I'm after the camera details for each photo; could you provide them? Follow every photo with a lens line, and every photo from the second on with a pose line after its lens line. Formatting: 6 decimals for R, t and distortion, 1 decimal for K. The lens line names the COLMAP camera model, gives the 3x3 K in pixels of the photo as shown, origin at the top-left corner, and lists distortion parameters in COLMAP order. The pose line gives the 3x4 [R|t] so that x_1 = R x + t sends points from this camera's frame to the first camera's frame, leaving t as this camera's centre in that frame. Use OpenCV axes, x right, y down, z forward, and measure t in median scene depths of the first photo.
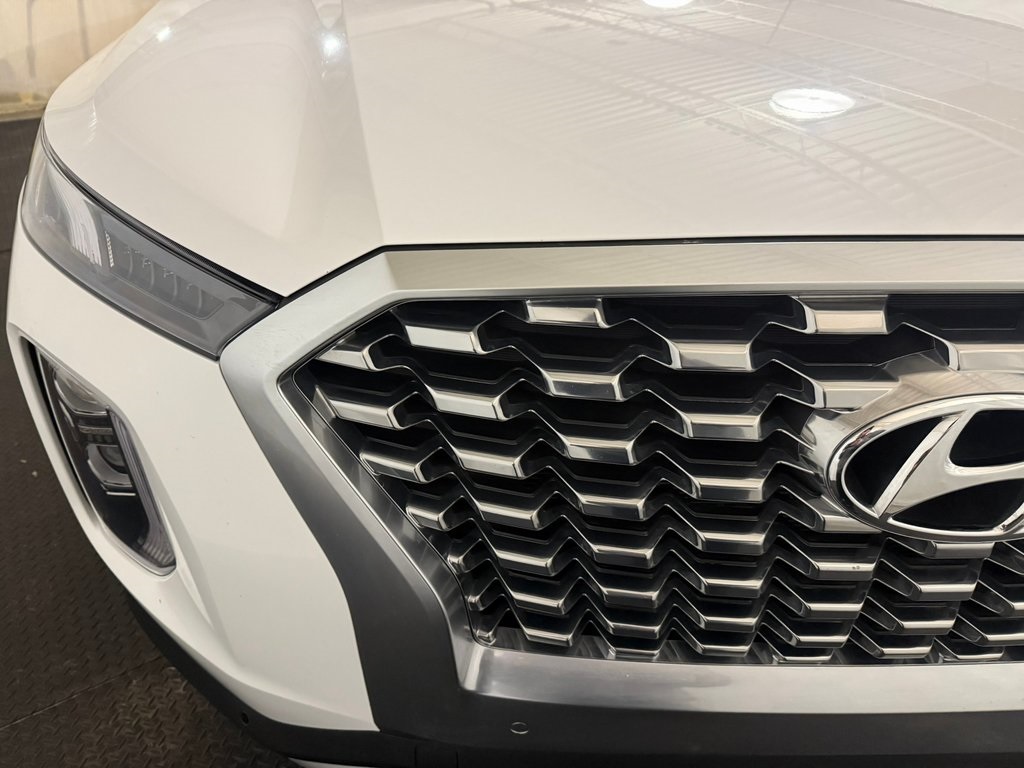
lens RADIAL K [[740.5, 0, 504.4], [0, 740.5, 390.8], [0, 0, 1]] dist [0.043378, -0.055920]
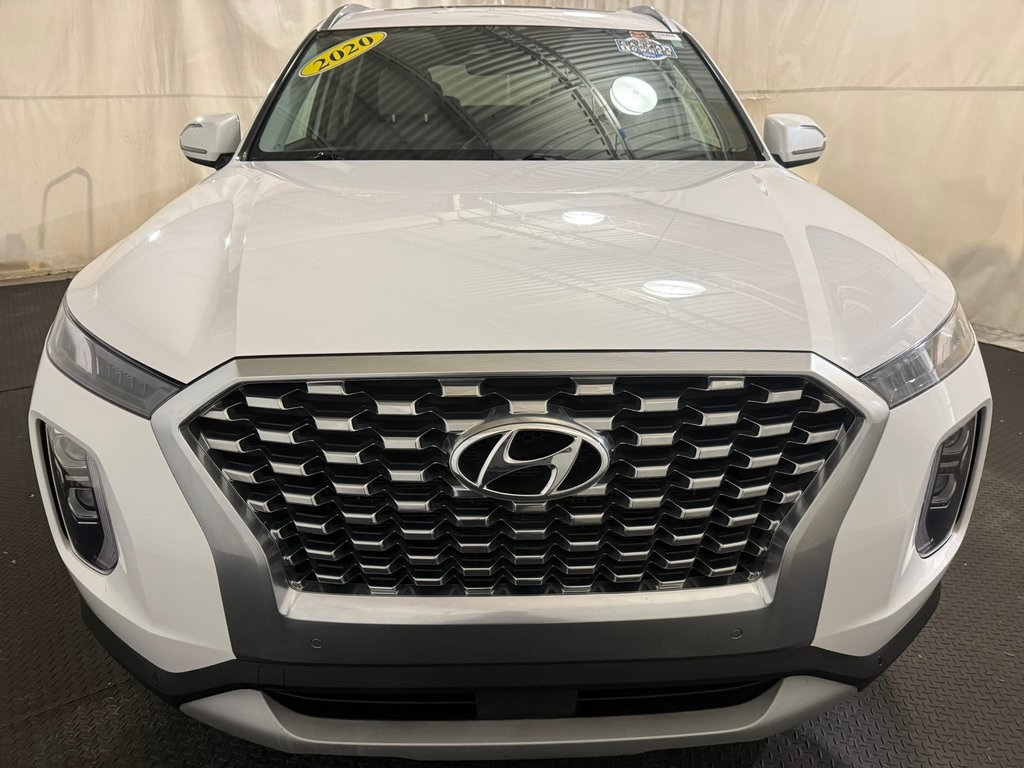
lens RADIAL K [[721.1, 0, 513.6], [0, 721.1, 383.0], [0, 0, 1]] dist [-0.009097, 0.004884]
pose [[0.998989, -0.004293, 0.044752, 0.442821], [0.014027, 0.975500, -0.219554, 0.276765], [-0.042714, 0.219960, 0.974573, -0.807171]]
